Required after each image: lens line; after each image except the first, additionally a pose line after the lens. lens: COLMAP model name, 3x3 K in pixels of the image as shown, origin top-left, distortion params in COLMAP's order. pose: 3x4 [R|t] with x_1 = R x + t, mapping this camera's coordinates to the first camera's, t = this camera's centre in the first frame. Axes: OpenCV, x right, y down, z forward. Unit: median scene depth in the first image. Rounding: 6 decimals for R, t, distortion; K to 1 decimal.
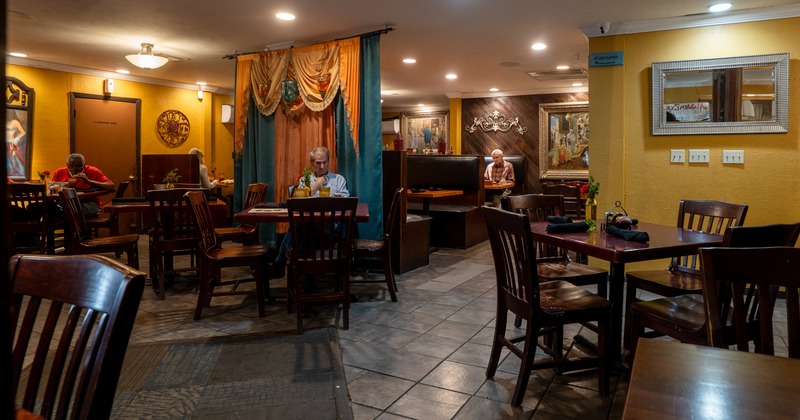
lens RADIAL K [[381.3, 0, 405.6], [0, 381.3, 168.0], [0, 0, 1]] dist [-0.034981, 0.001794]
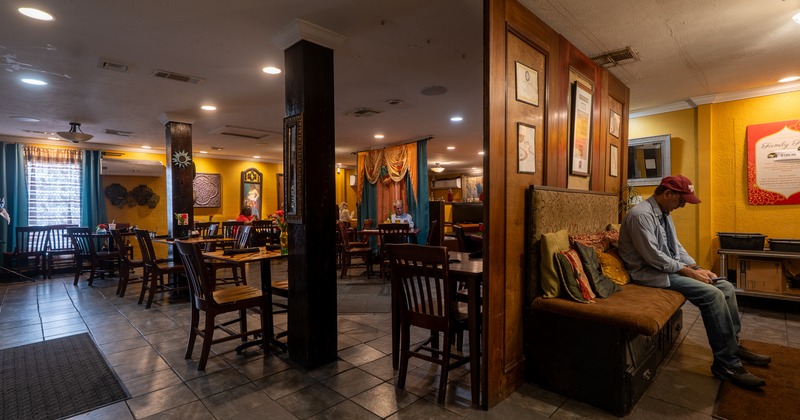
lens RADIAL K [[381.3, 0, 398.3], [0, 381.3, 209.2], [0, 0, 1]] dist [-0.034981, 0.001794]
pose [[0.949282, -0.013212, -0.314149, 0.364936], [0.009231, 0.999857, -0.014157, 0.016858], [0.314291, 0.010539, 0.949268, -0.793715]]
